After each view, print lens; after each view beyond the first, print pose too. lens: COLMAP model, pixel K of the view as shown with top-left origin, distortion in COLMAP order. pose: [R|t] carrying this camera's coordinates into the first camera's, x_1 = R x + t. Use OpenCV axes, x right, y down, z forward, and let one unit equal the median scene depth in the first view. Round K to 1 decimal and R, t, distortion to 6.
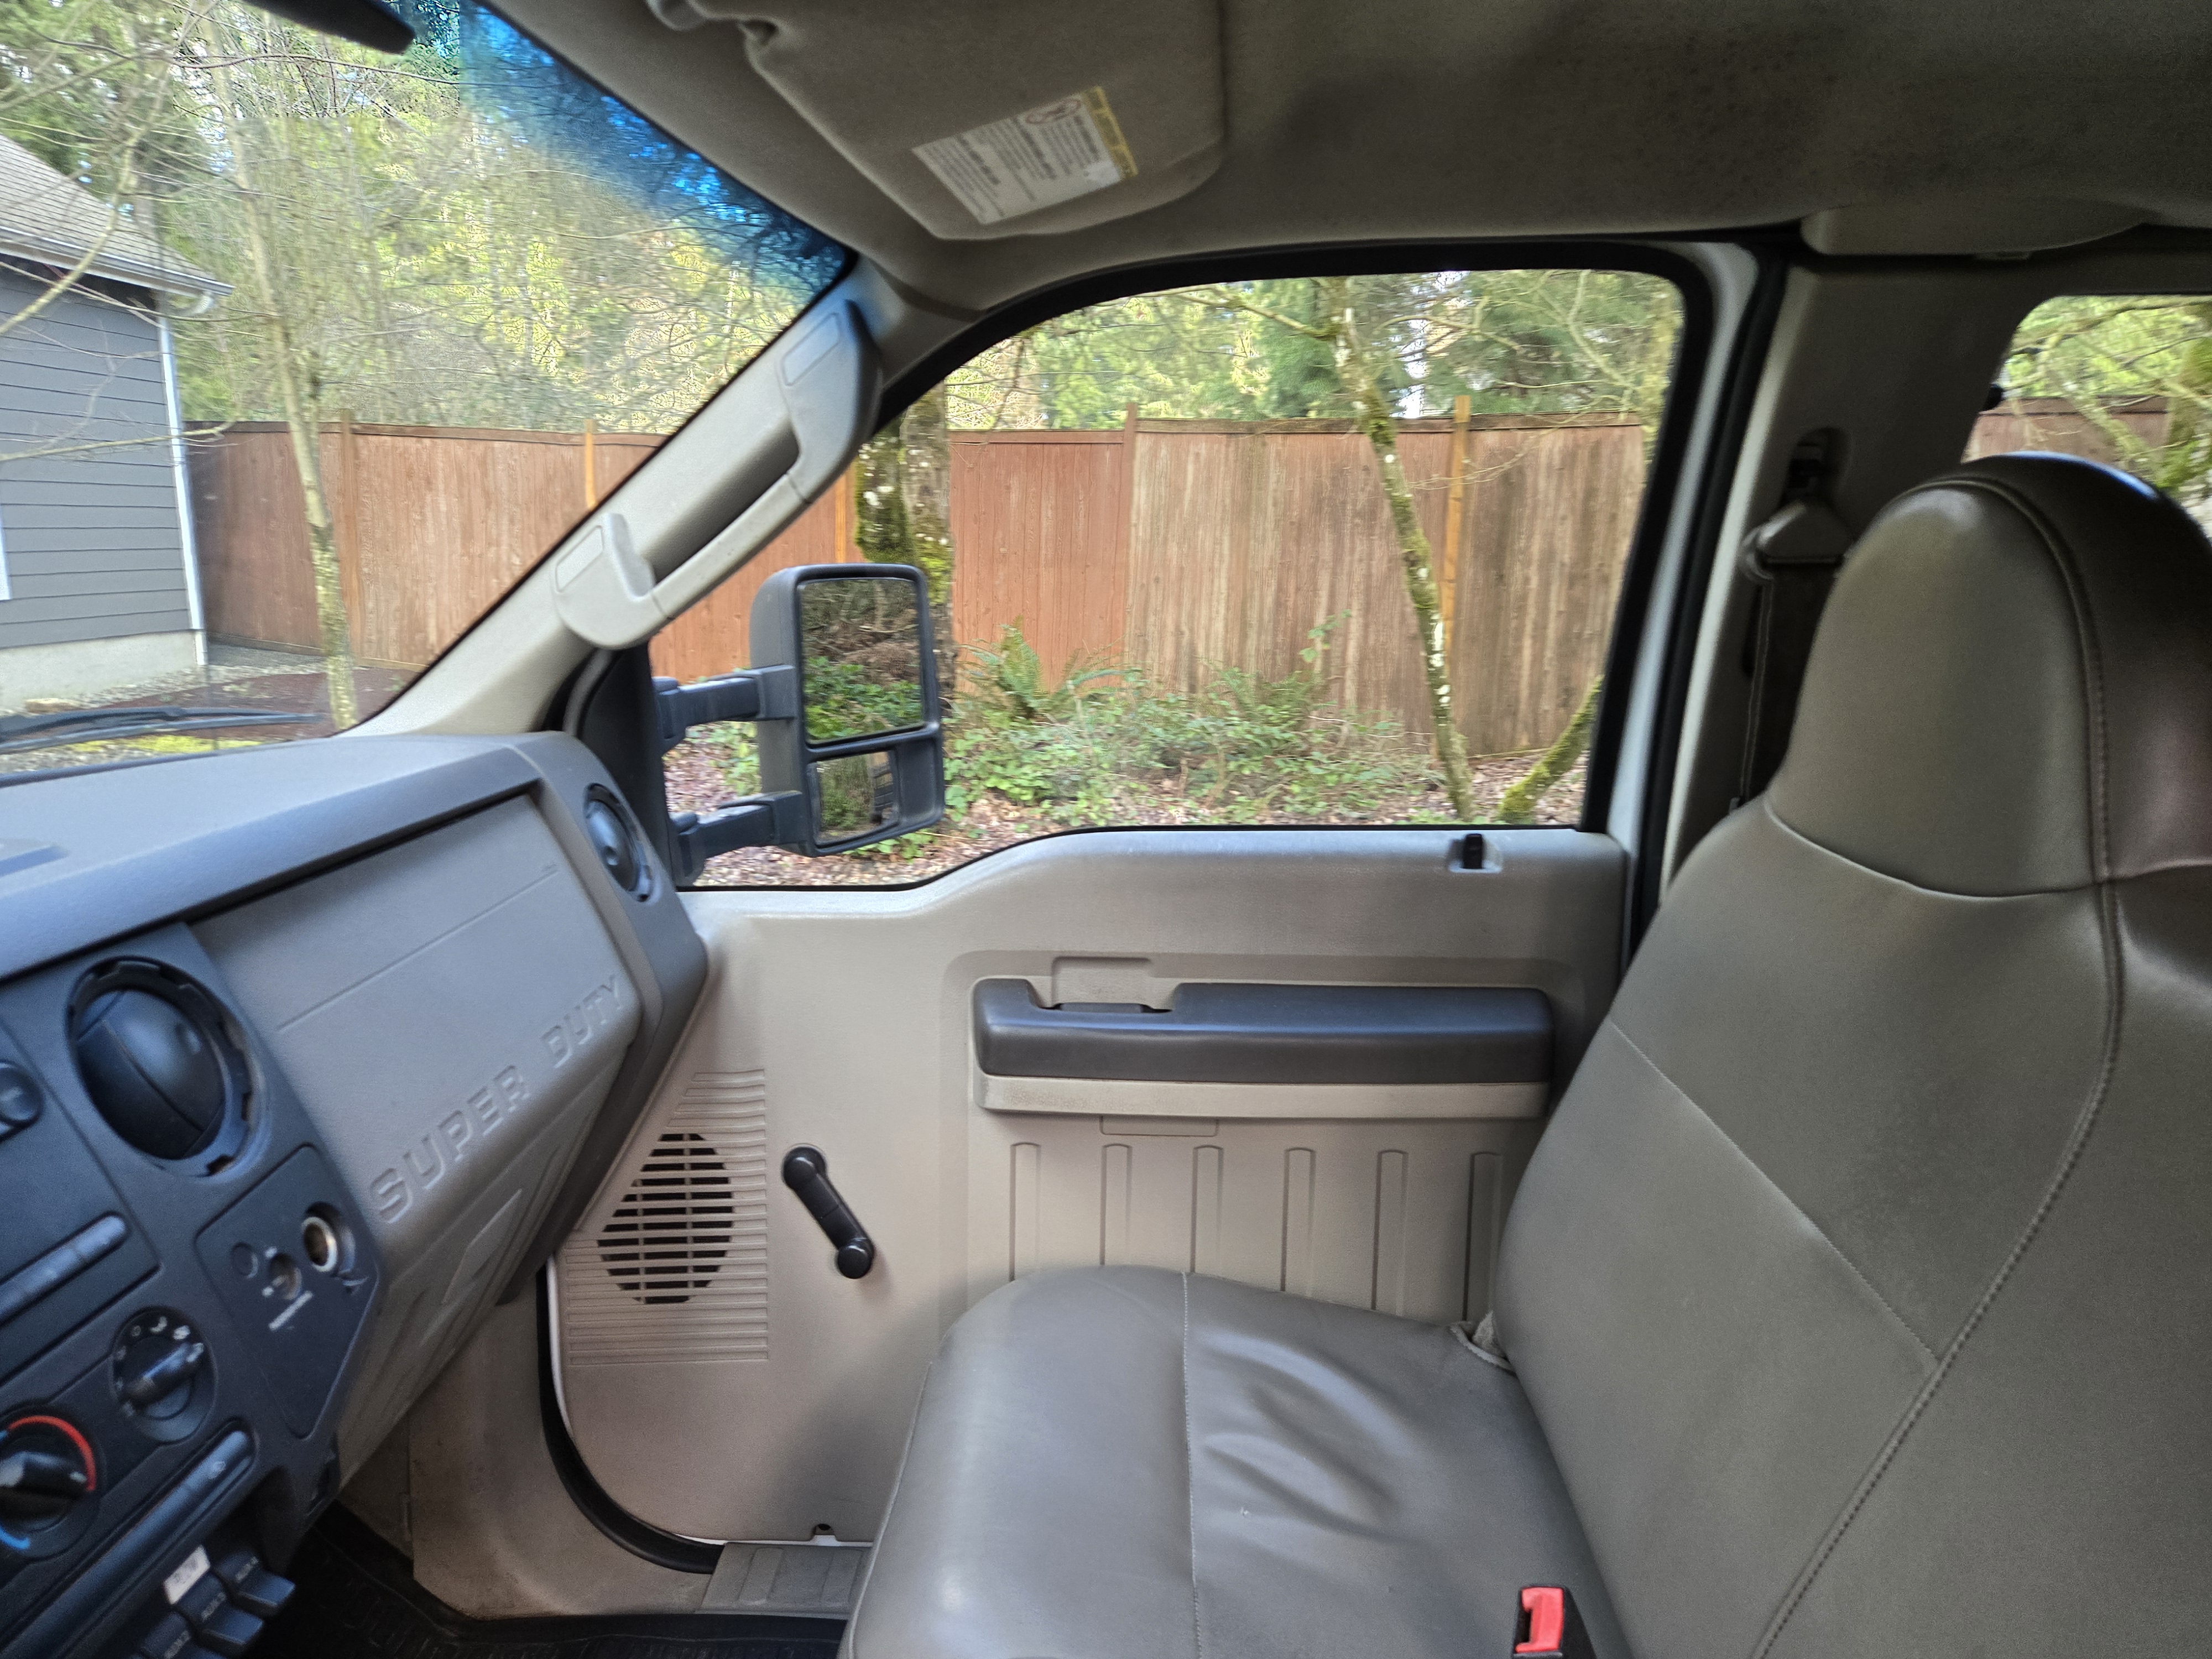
lens RADIAL K [[1468.2, 0, 1100.6], [0, 1468.2, 823.0], [0, 0, 1]] dist [0.051386, -0.044230]
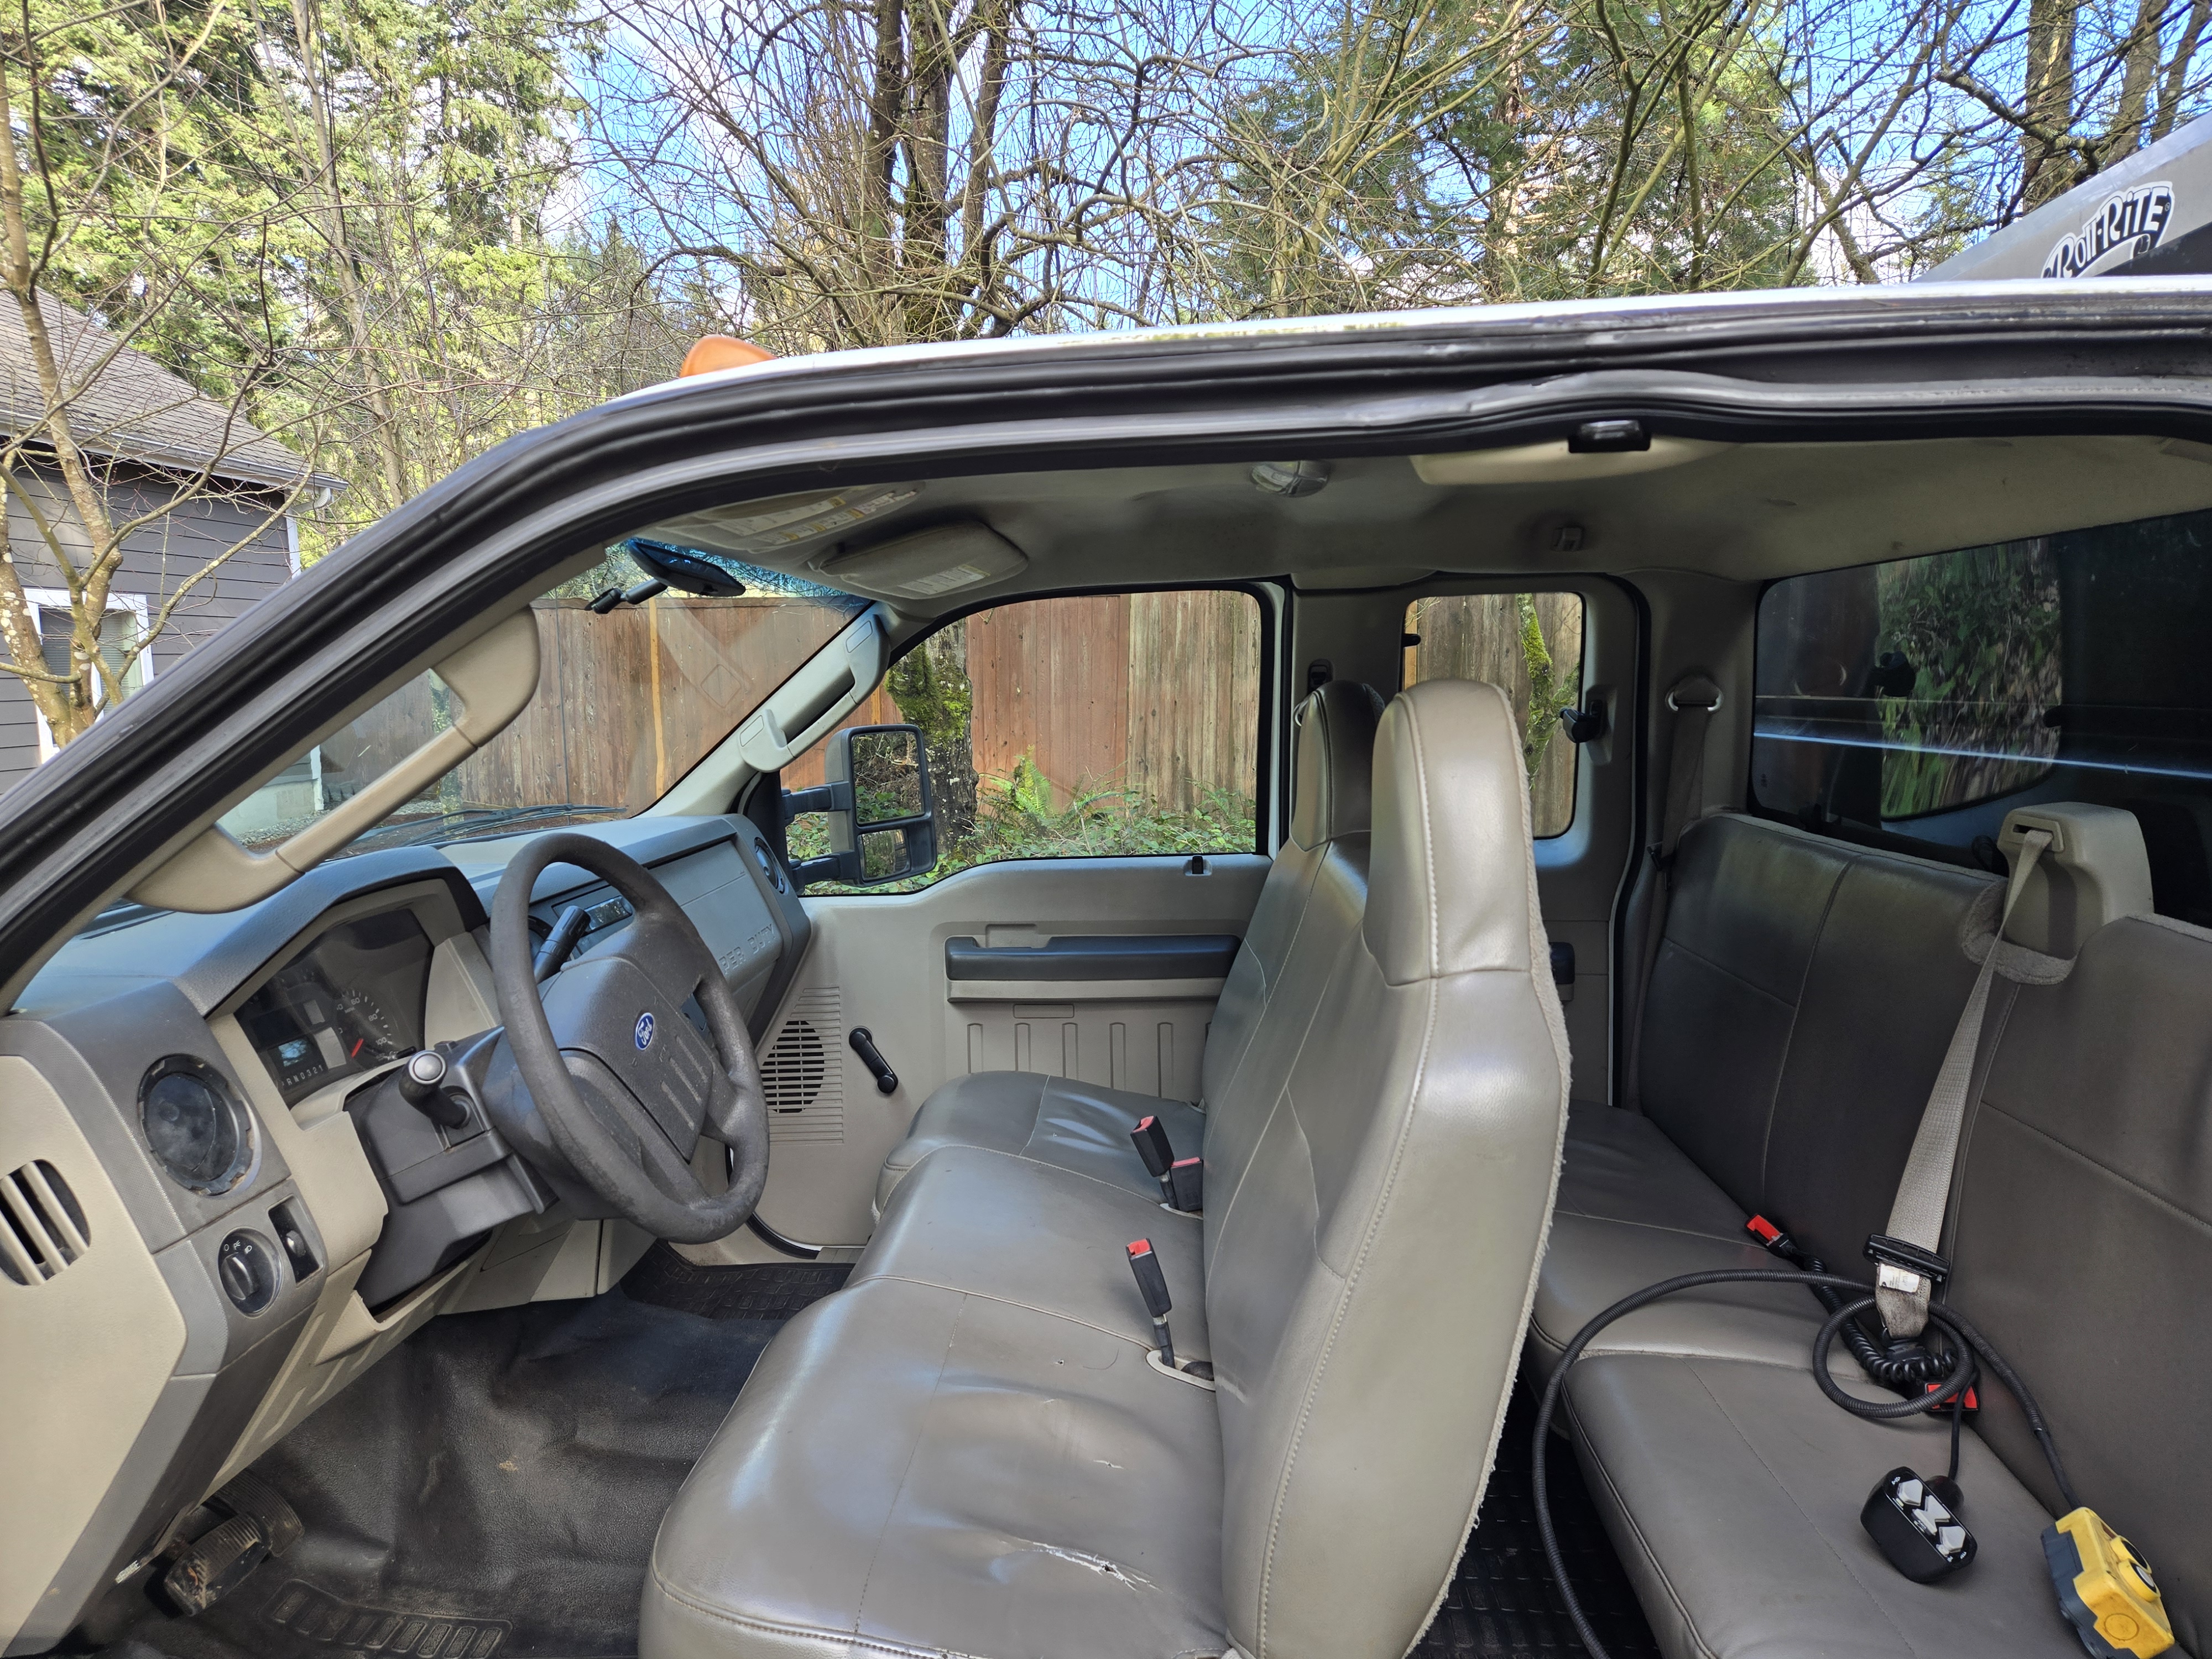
lens RADIAL K [[1468.2, 0, 1129.4], [0, 1468.2, 868.0], [0, 0, 1]] dist [0.051386, -0.044230]
pose [[0.999669, -0.025144, -0.005426, 0.167930], [0.024802, 0.998127, -0.055931, 0.127675], [0.006822, 0.055778, 0.998420, -0.935972]]
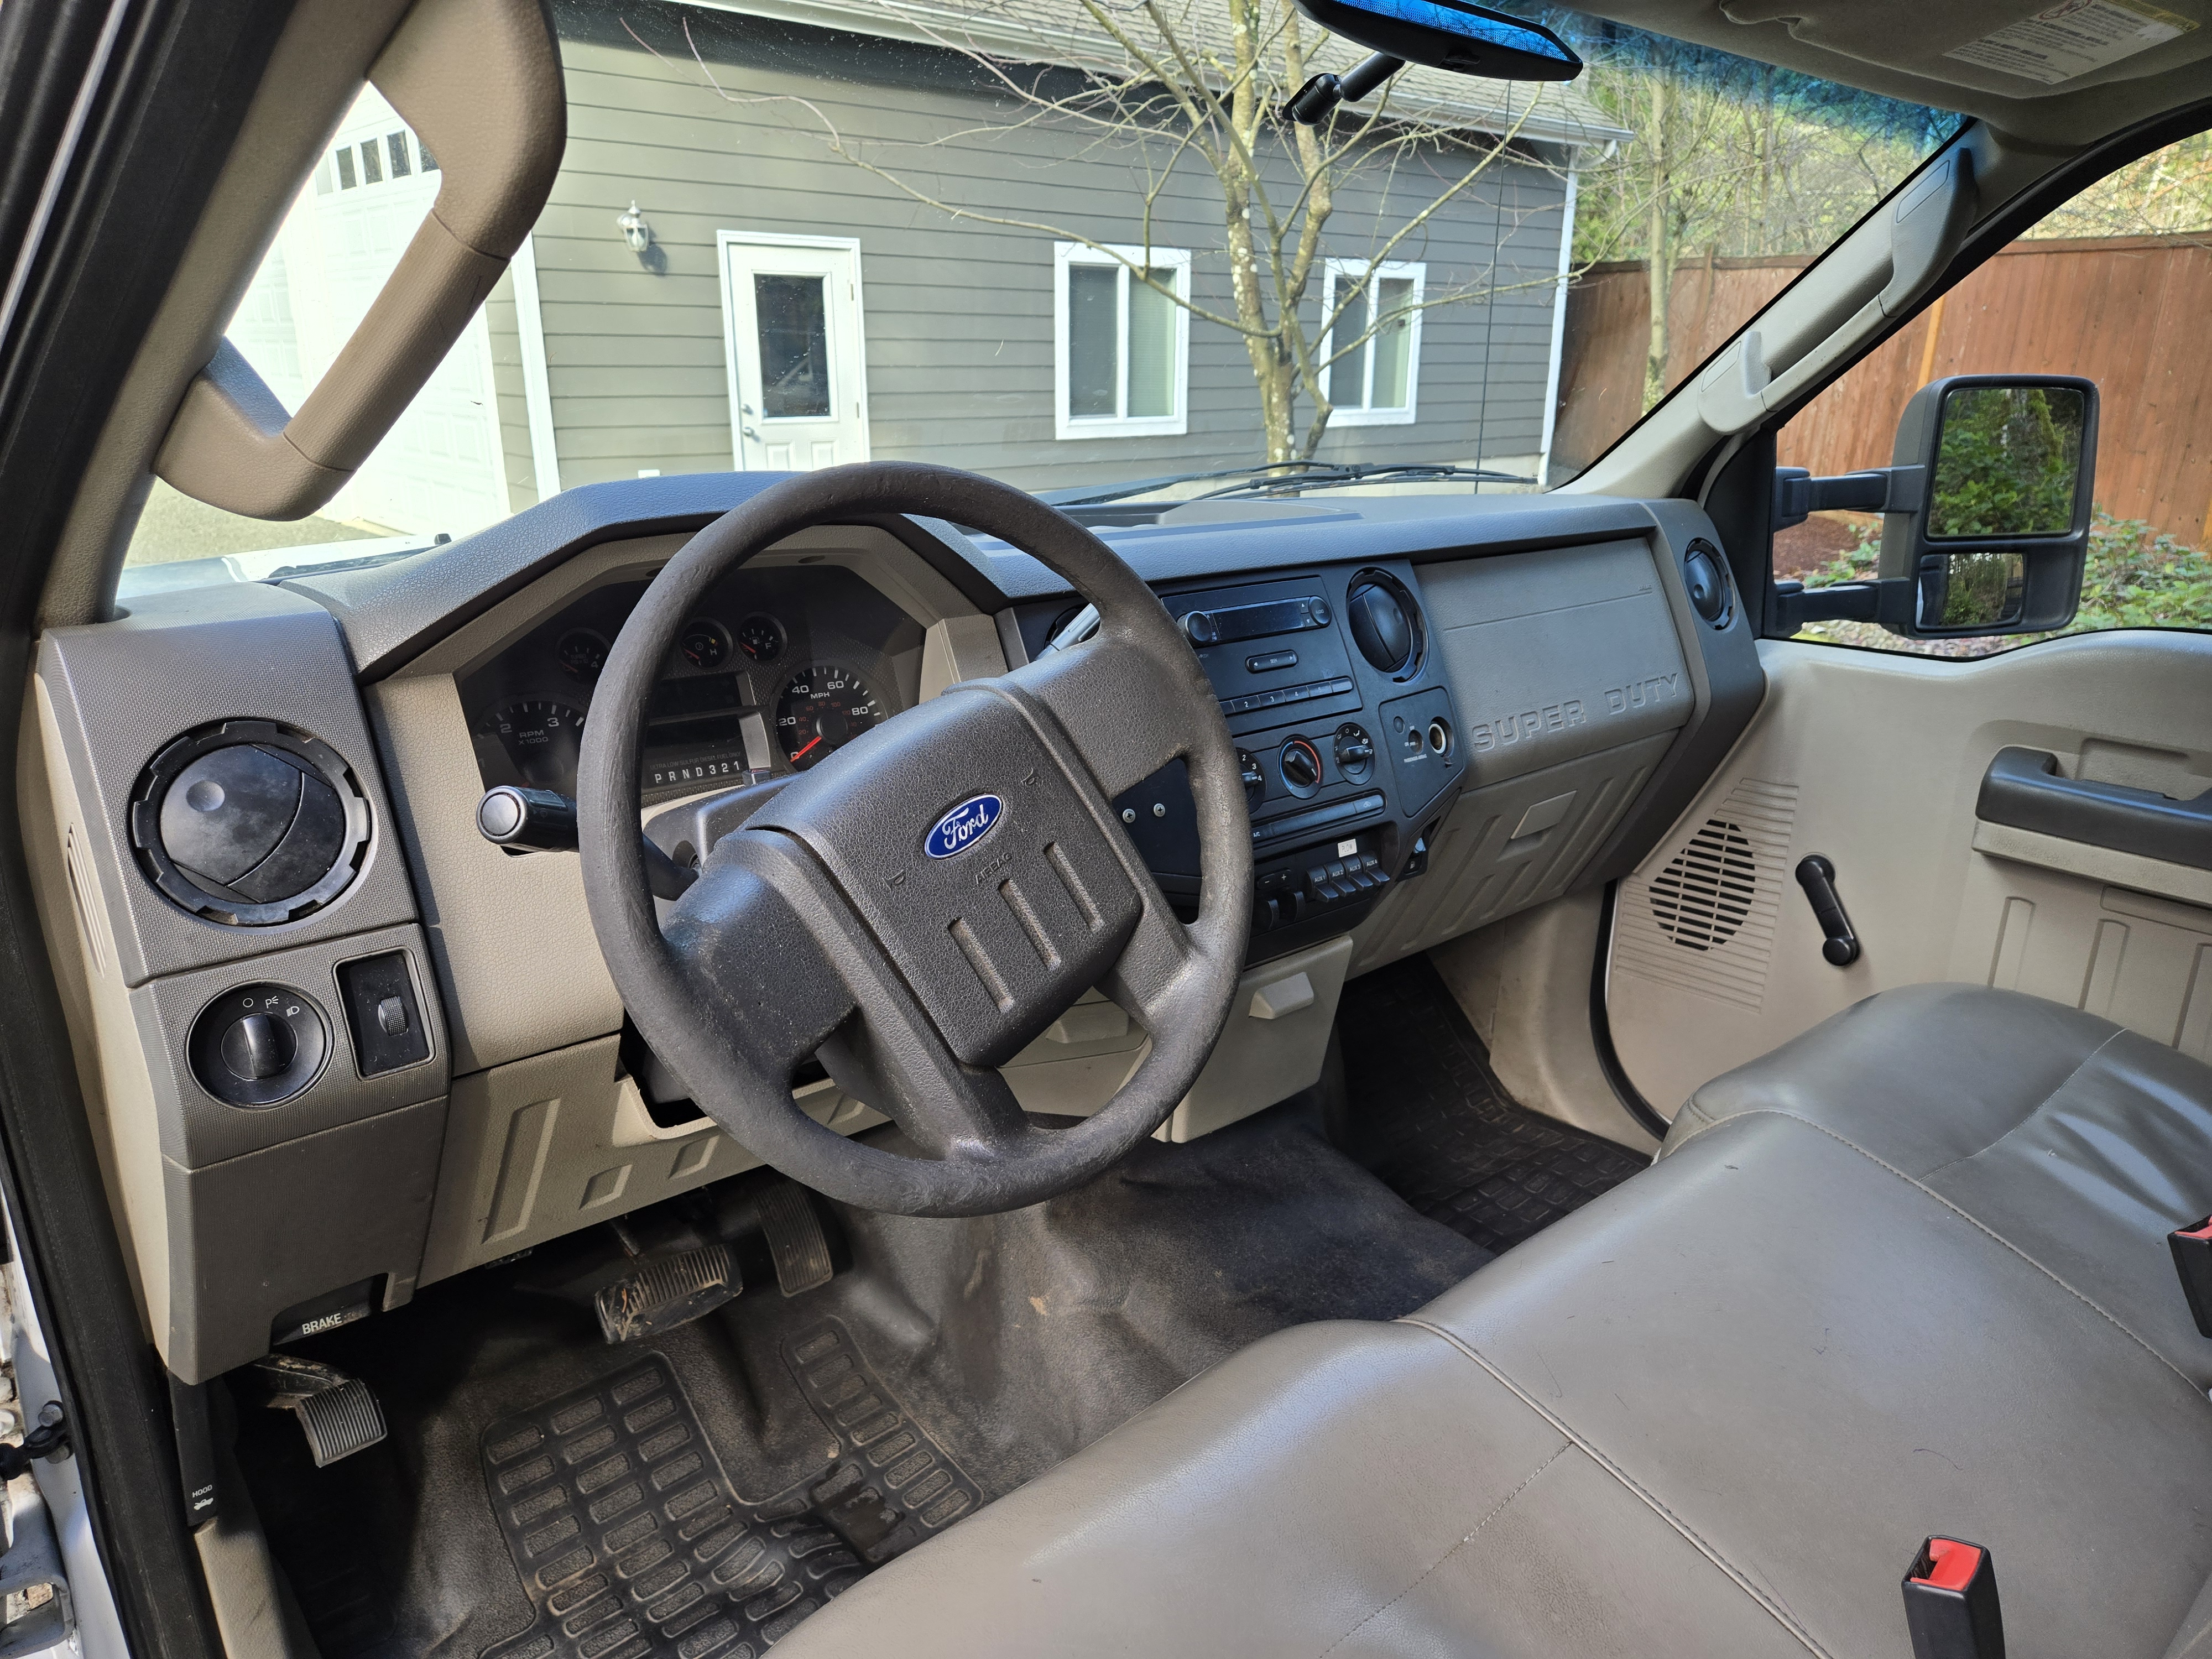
lens RADIAL K [[1468.2, 0, 1103.9], [0, 1468.2, 833.8], [0, 0, 1]] dist [0.051386, -0.044230]
pose [[0.674704, 0.219231, -0.704778, 0.270851], [-0.139372, 0.975534, 0.170029, 0.073065], [0.724810, -0.016493, 0.688751, -0.302802]]
